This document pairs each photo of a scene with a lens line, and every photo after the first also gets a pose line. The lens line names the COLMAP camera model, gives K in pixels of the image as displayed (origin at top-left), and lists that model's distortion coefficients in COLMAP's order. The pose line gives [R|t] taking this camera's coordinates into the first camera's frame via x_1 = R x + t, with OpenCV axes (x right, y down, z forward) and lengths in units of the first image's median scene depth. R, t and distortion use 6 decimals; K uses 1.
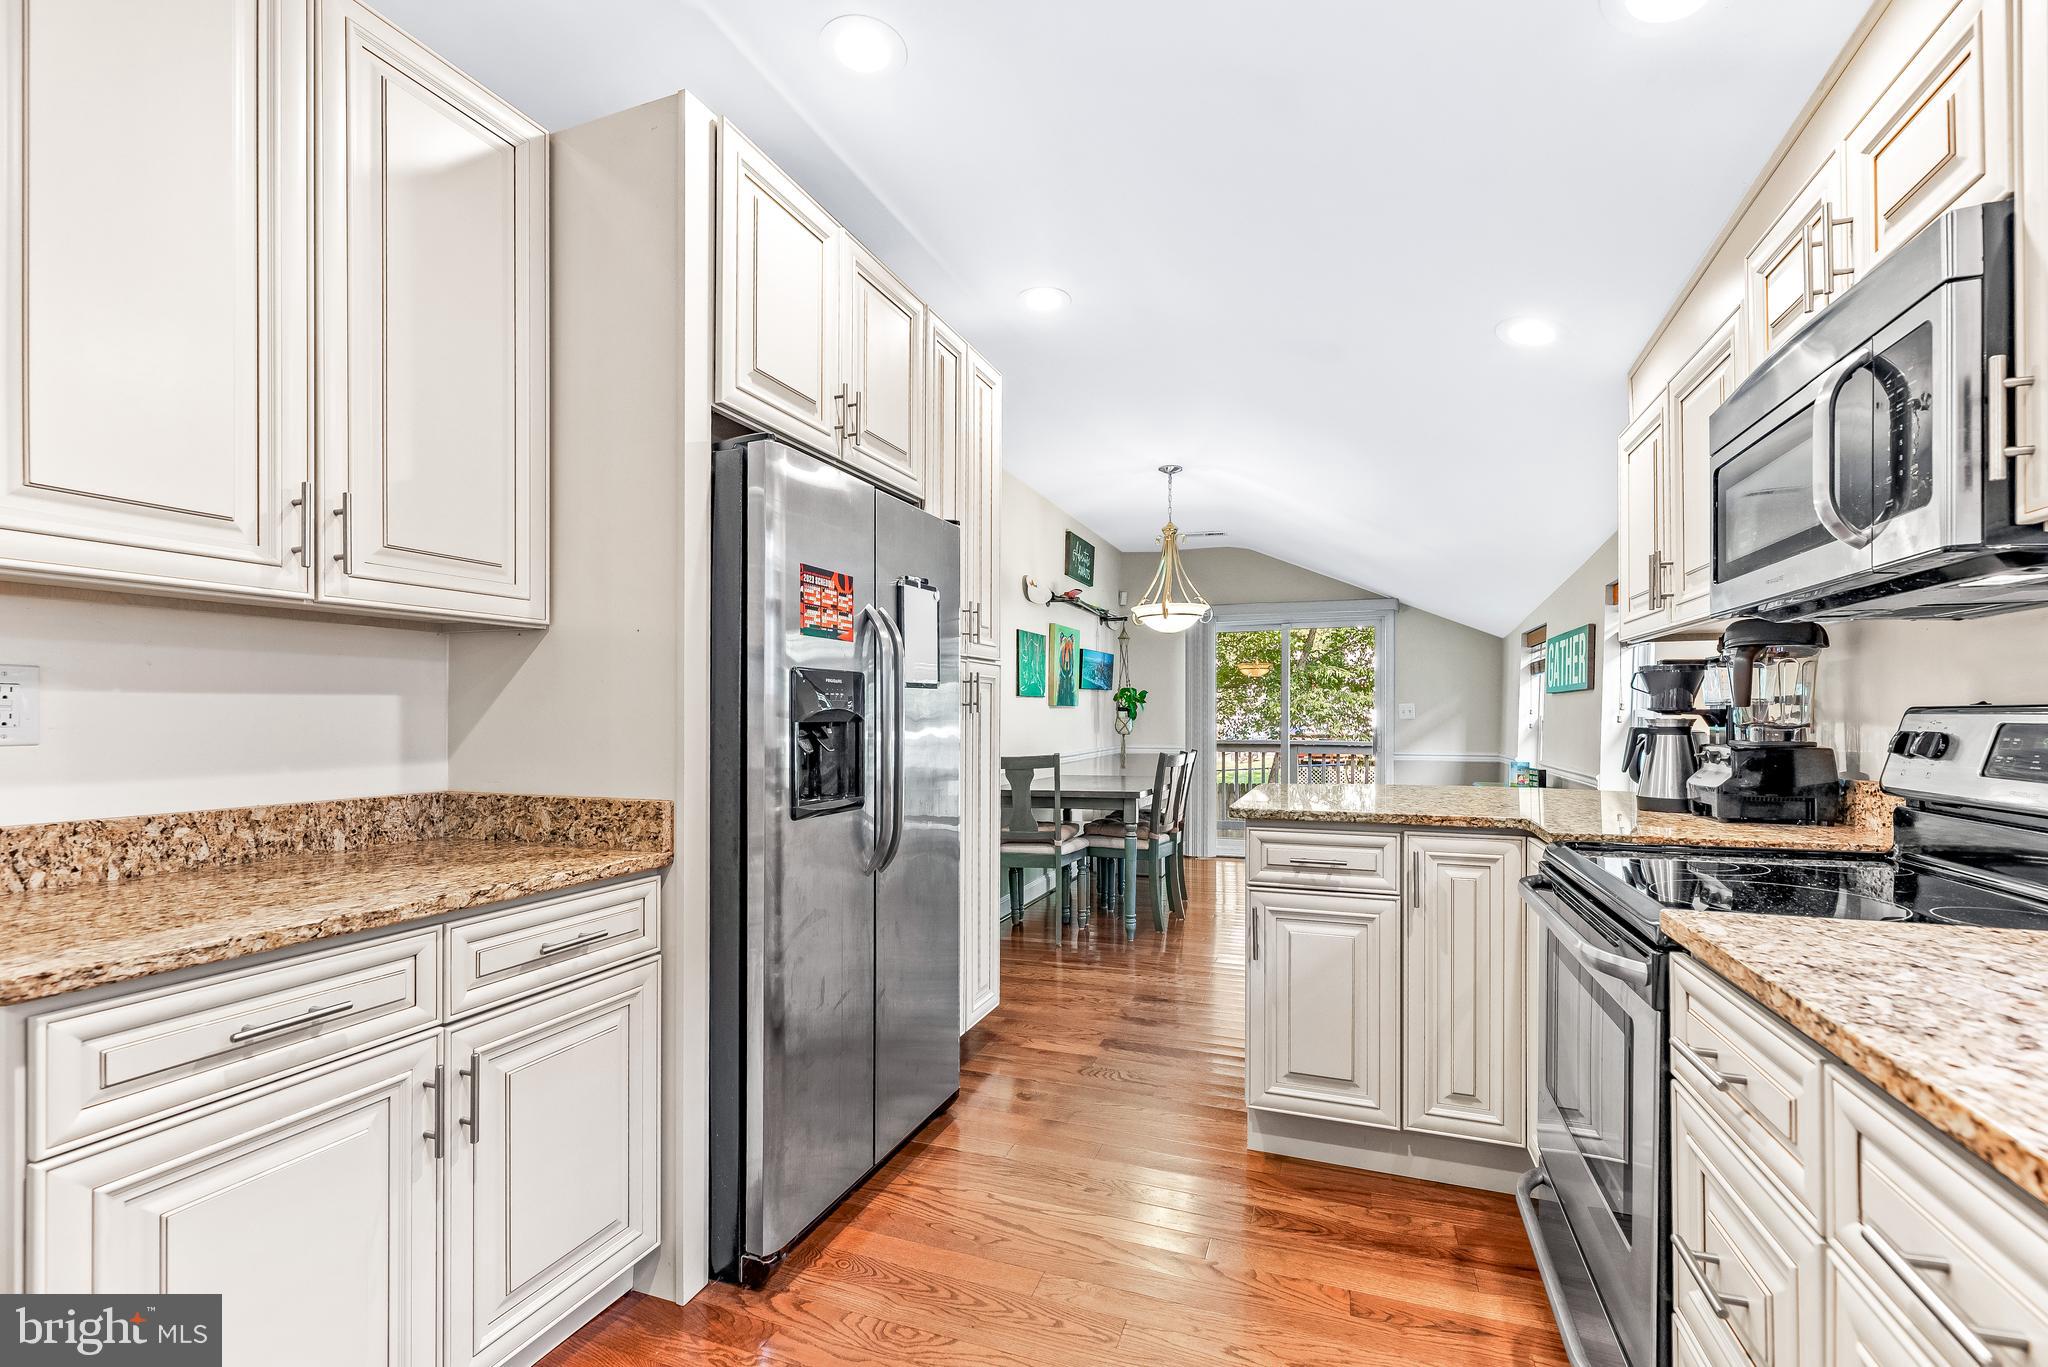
lens RADIAL K [[882.0, 0, 1024.7], [0, 882.0, 715.6], [0, 0, 1]] dist [-0.000089, -0.000849]
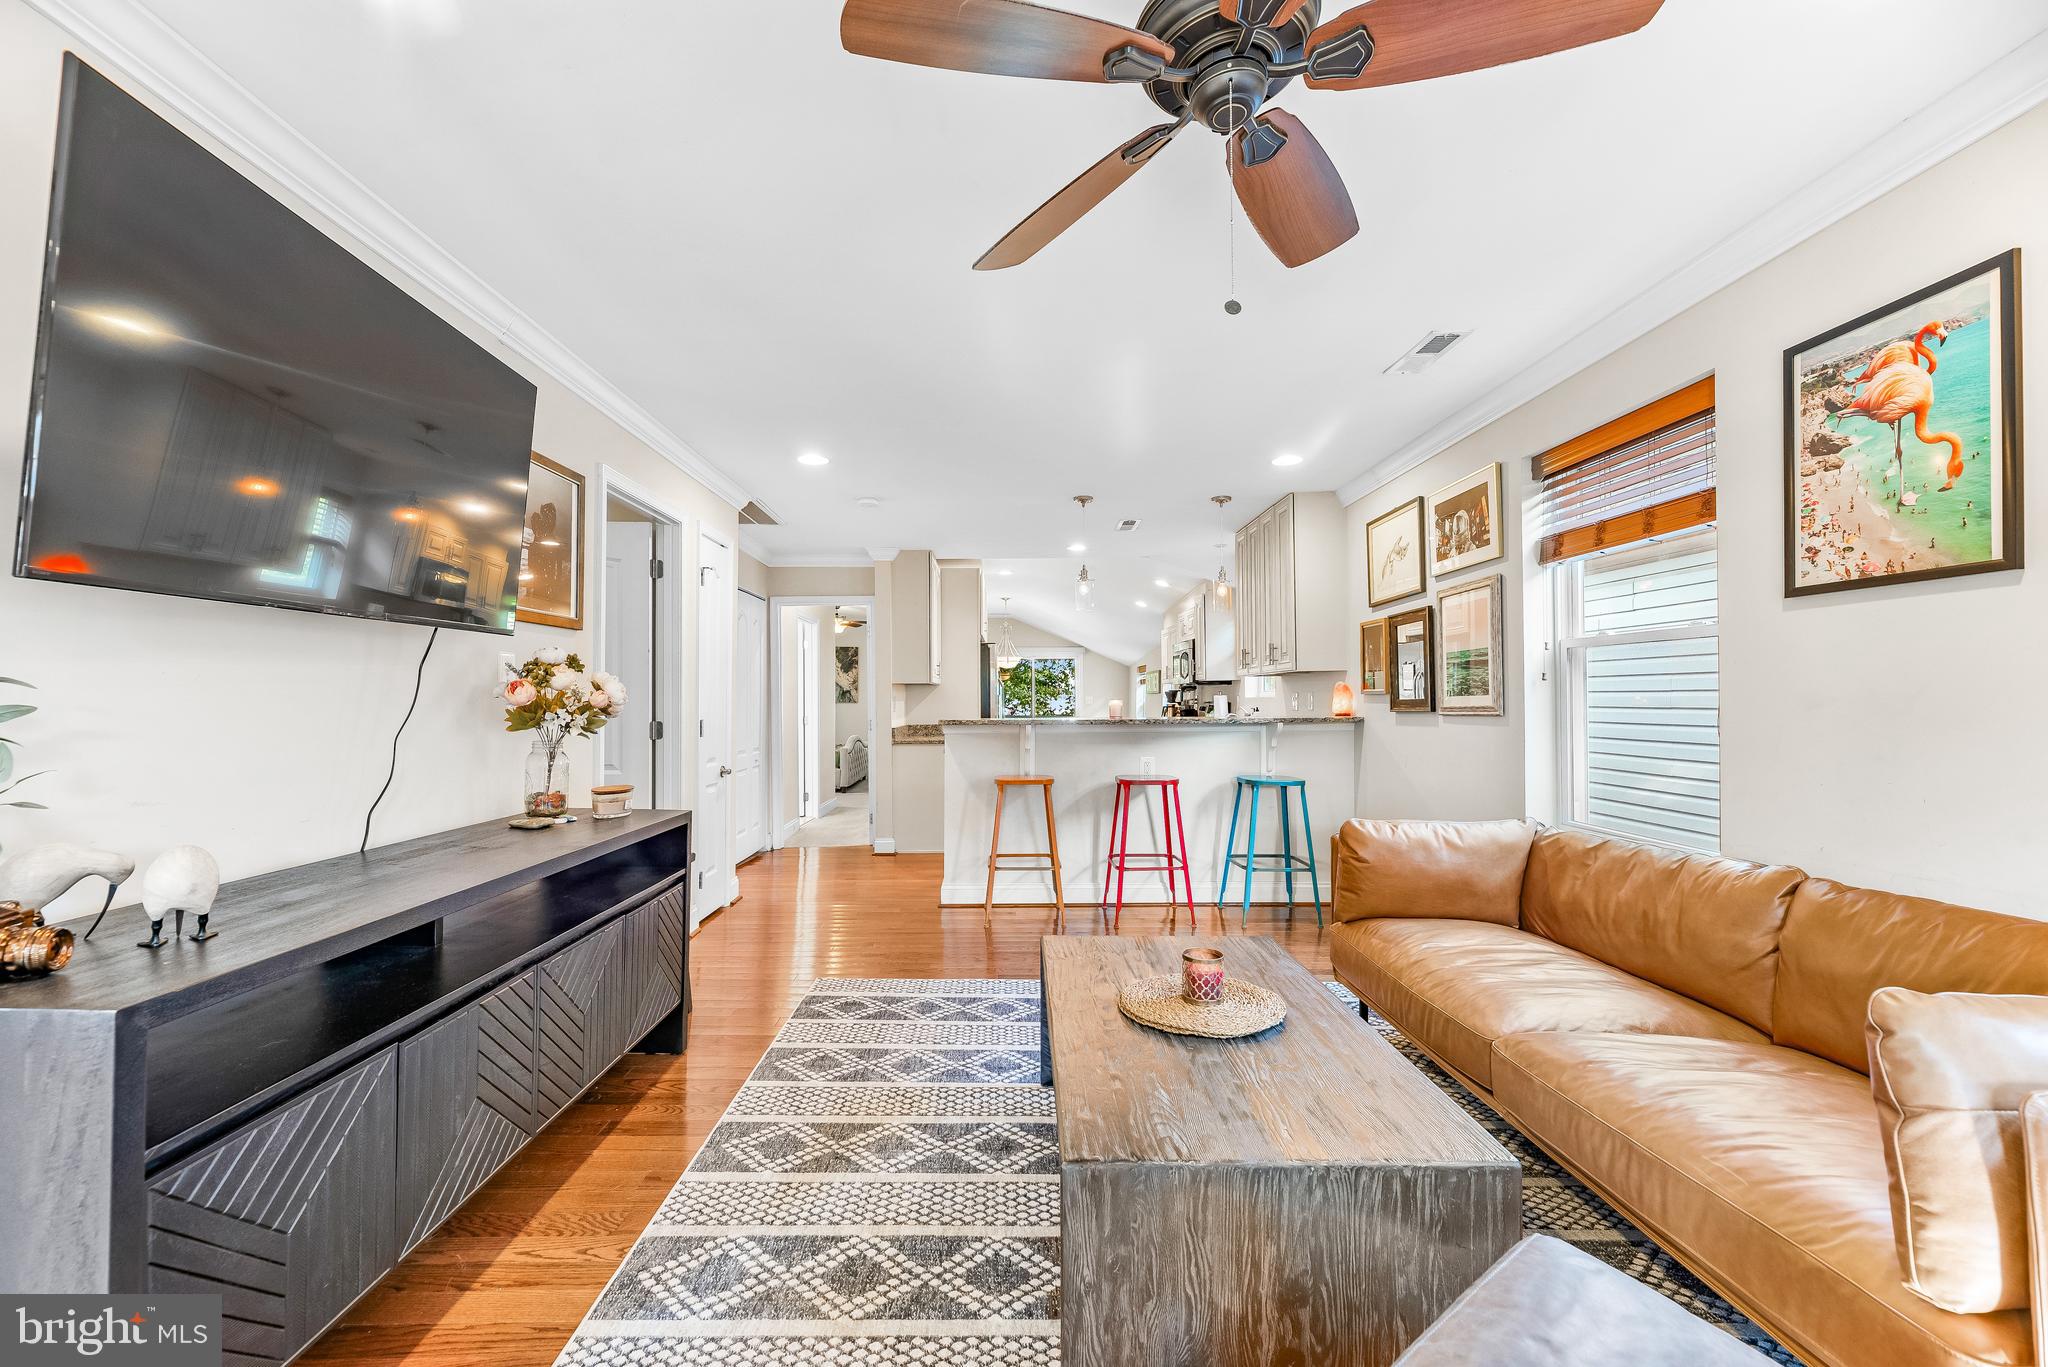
lens RADIAL K [[826.6, 0, 1015.2], [0, 826.6, 695.4], [0, 0, 1]] dist [-0.000139, -0.000194]
pose [[0.930765, -0.004904, 0.365585, -1.627394], [0.007358, 0.999959, -0.005320, -0.025888], [-0.365544, 0.007641, 0.930763, -2.785316]]
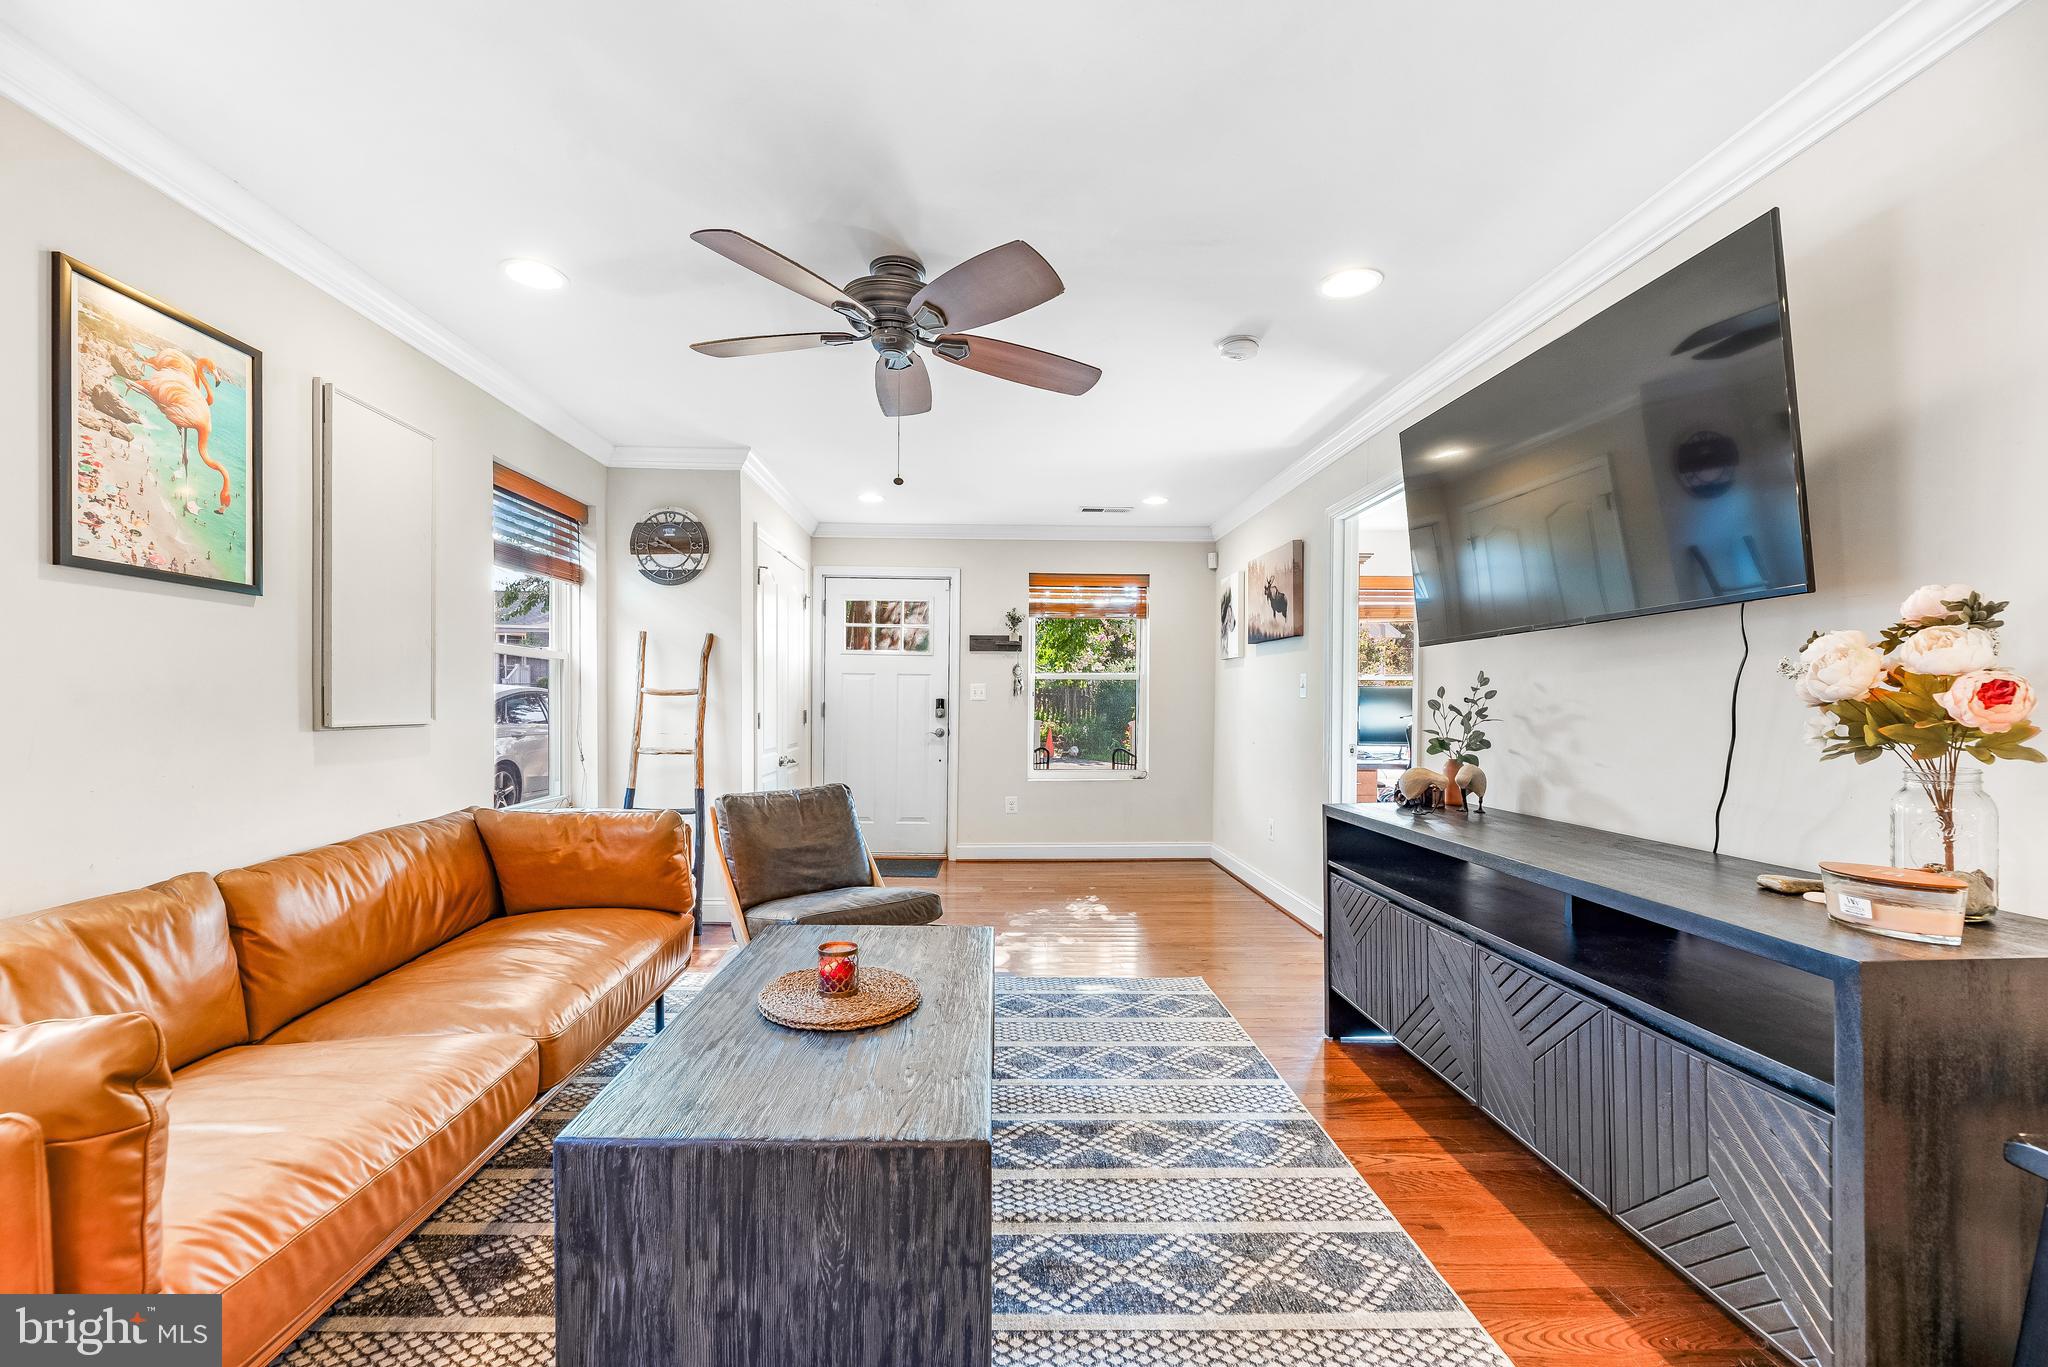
lens RADIAL K [[839.9, 0, 992.2], [0, 839.9, 710.3], [0, 0, 1]] dist [0.000104, -0.000640]
pose [[-0.929478, -0.002620, -0.368868, -0.856252], [-0.006047, 0.999949, 0.008135, -0.012981], [0.368828, 0.009792, -0.929446, -0.940513]]
